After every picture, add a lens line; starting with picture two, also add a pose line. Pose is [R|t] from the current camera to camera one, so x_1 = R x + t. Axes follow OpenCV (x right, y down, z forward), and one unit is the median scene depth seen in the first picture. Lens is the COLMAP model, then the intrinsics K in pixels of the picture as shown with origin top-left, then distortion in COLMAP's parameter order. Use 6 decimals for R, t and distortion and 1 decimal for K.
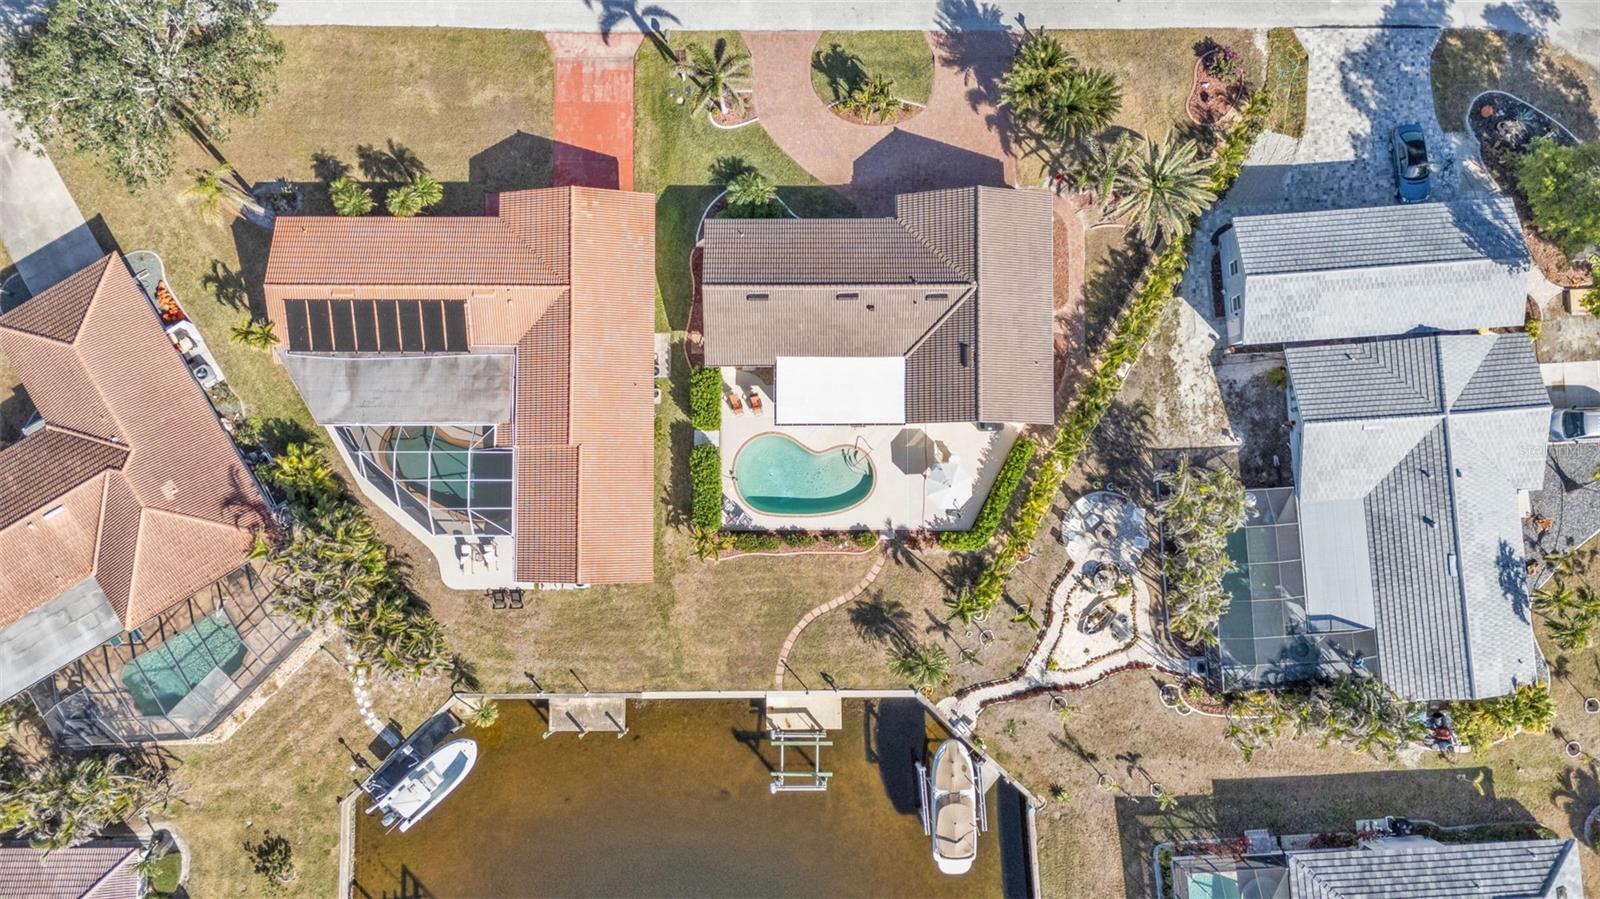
lens RADIAL K [[1154.4, 0, 800.0], [0, 1154.4, 449.5], [0, 0, 1]] dist [0.096702, -0.114998]
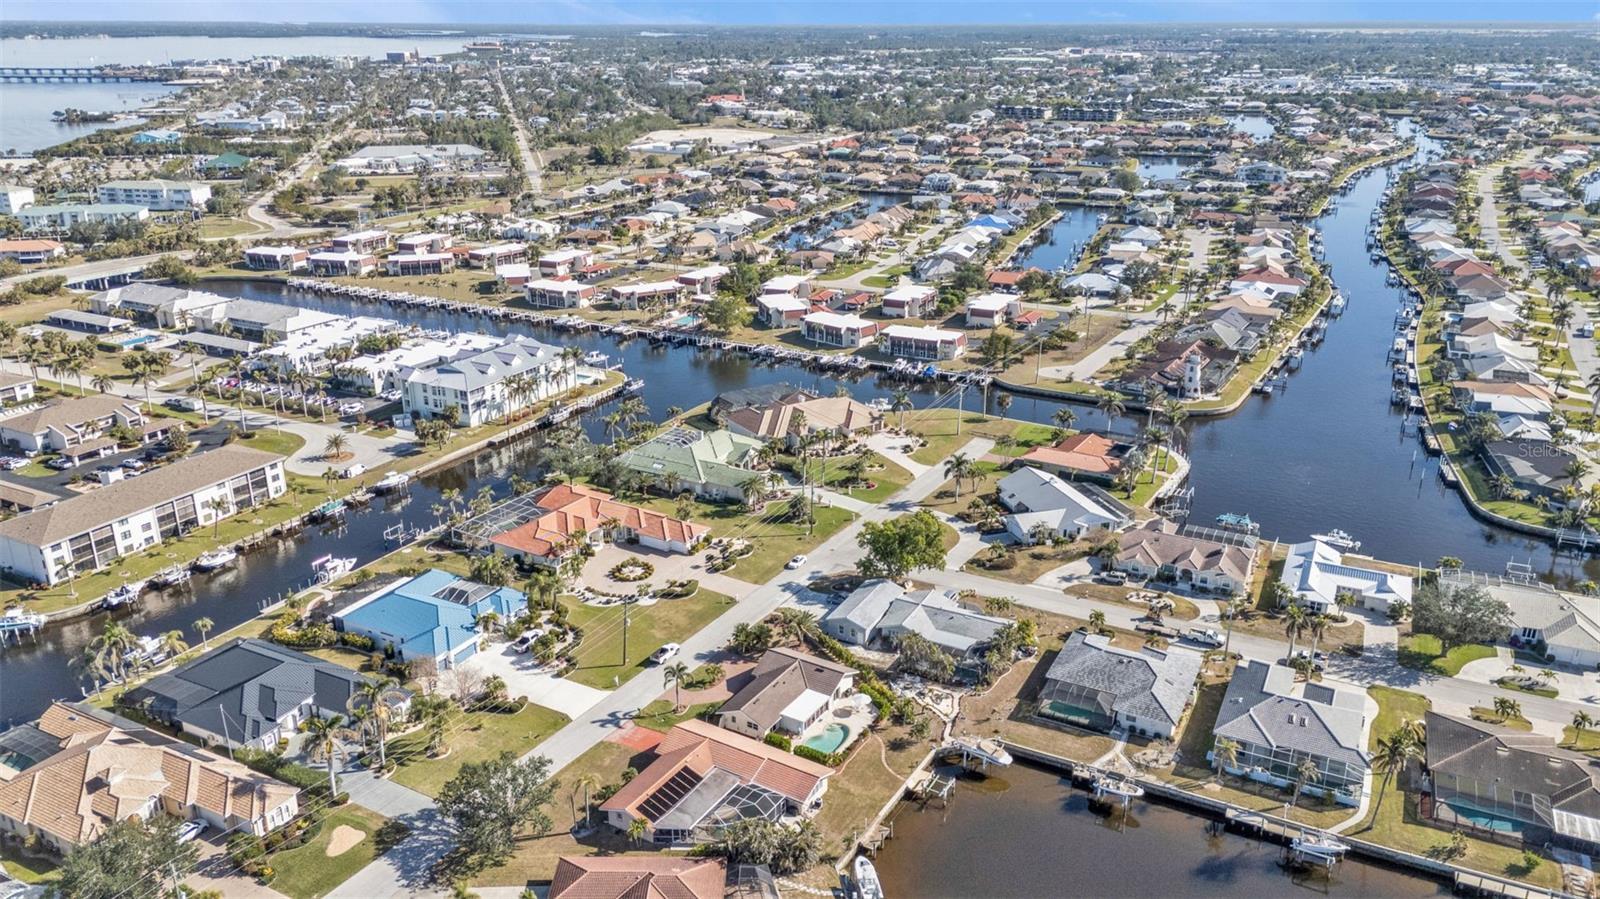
lens RADIAL K [[1154.4, 0, 800.0], [0, 1154.4, 449.5], [0, 0, 1]] dist [0.096702, -0.114998]
pose [[0.525944, -0.286620, 0.800770, -1.723488], [0.848894, 0.235080, -0.473409, 0.938888], [-0.052556, 0.928755, 0.366949, -0.388281]]
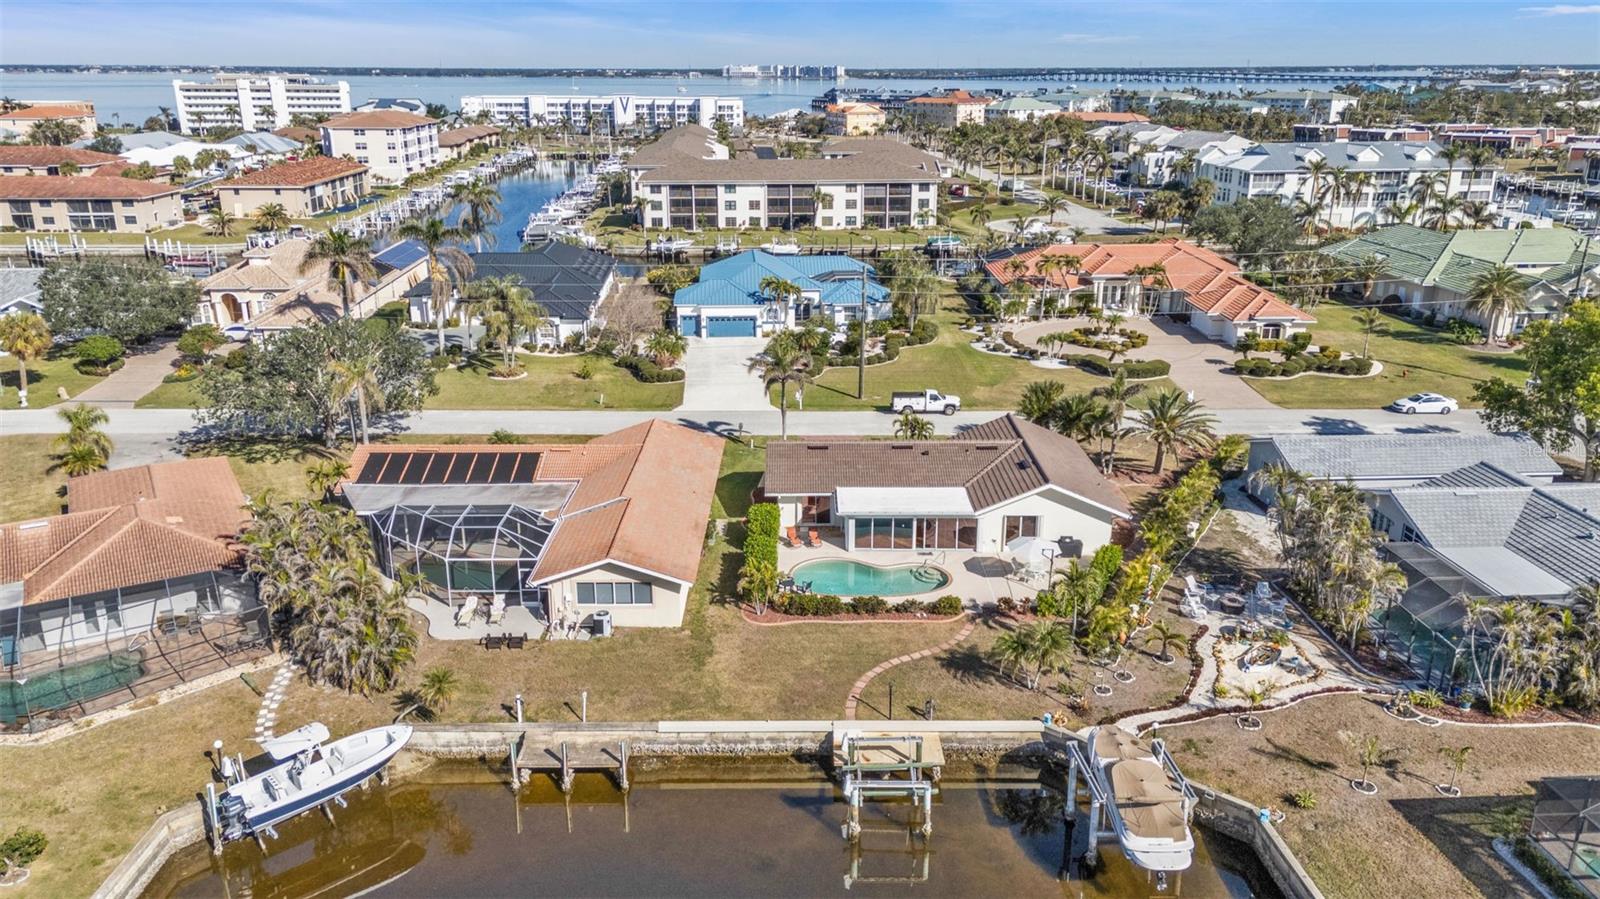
lens RADIAL K [[1166.1, 0, 800.0], [0, 1166.1, 449.5], [0, 0, 1]] dist [0.048337, -0.007764]
pose [[0.999990, 0.004337, -0.000665, -0.049742], [-0.002210, 0.366857, -0.930275, 0.818162], [-0.003790, 0.930267, 0.366863, 0.582264]]
